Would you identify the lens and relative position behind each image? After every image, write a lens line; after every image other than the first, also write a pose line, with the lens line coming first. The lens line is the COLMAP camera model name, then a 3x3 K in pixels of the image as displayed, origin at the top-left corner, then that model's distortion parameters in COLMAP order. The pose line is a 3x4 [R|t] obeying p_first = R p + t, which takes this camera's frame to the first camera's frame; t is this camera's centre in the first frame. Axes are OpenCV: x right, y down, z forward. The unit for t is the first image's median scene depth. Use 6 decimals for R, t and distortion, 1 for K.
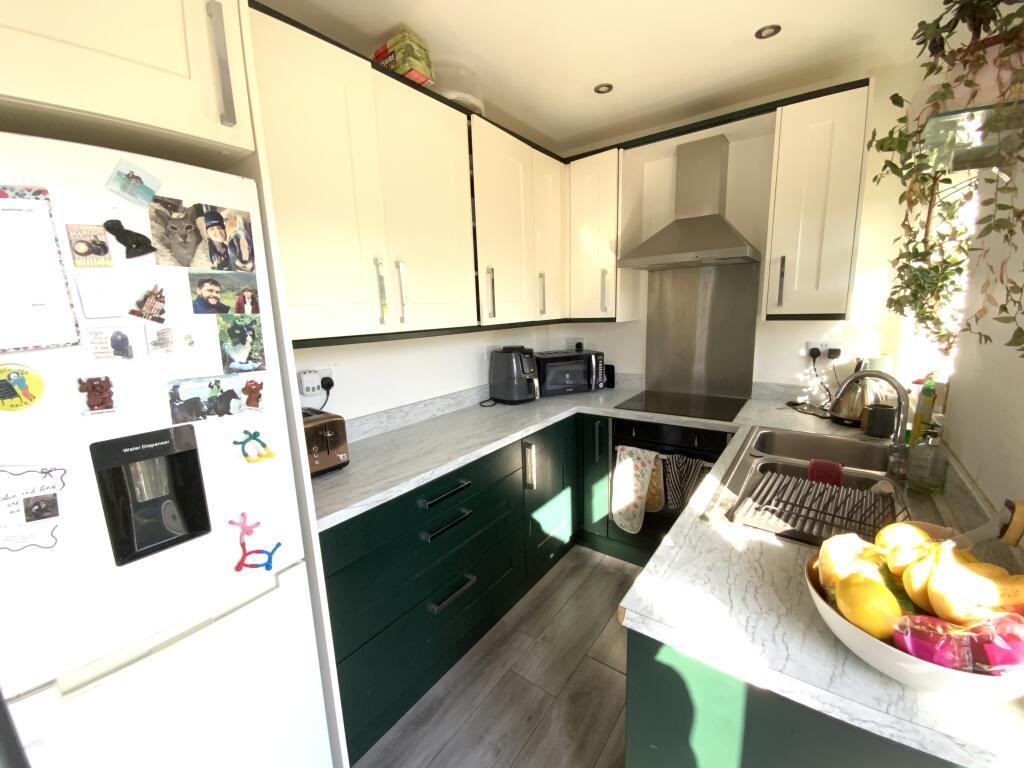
lens RADIAL K [[409.6, 0, 508.5], [0, 409.6, 383.9], [0, 0, 1]] dist [0.006967, -0.014764]
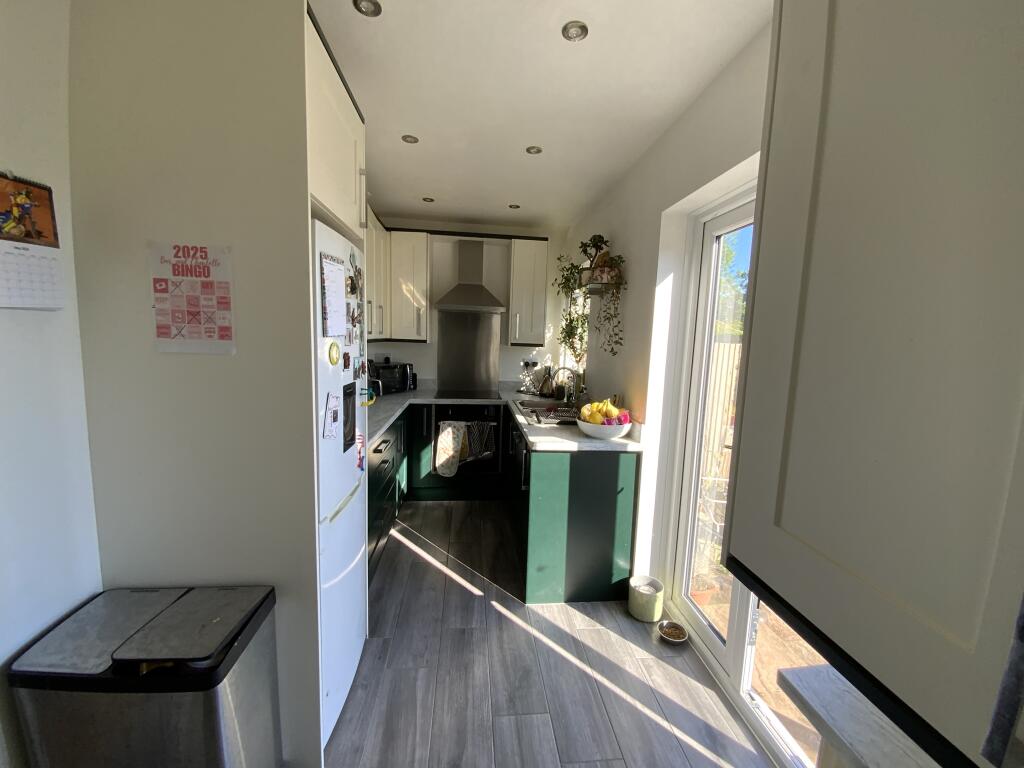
lens RADIAL K [[409.6, 0, 508.5], [0, 409.6, 383.9], [0, 0, 1]] dist [0.006967, -0.014764]
pose [[0.732838, -0.015342, 0.680231, -0.601695], [0.061200, 0.997180, -0.043442, 0.092045], [-0.677646, 0.073466, 0.731710, -0.328050]]
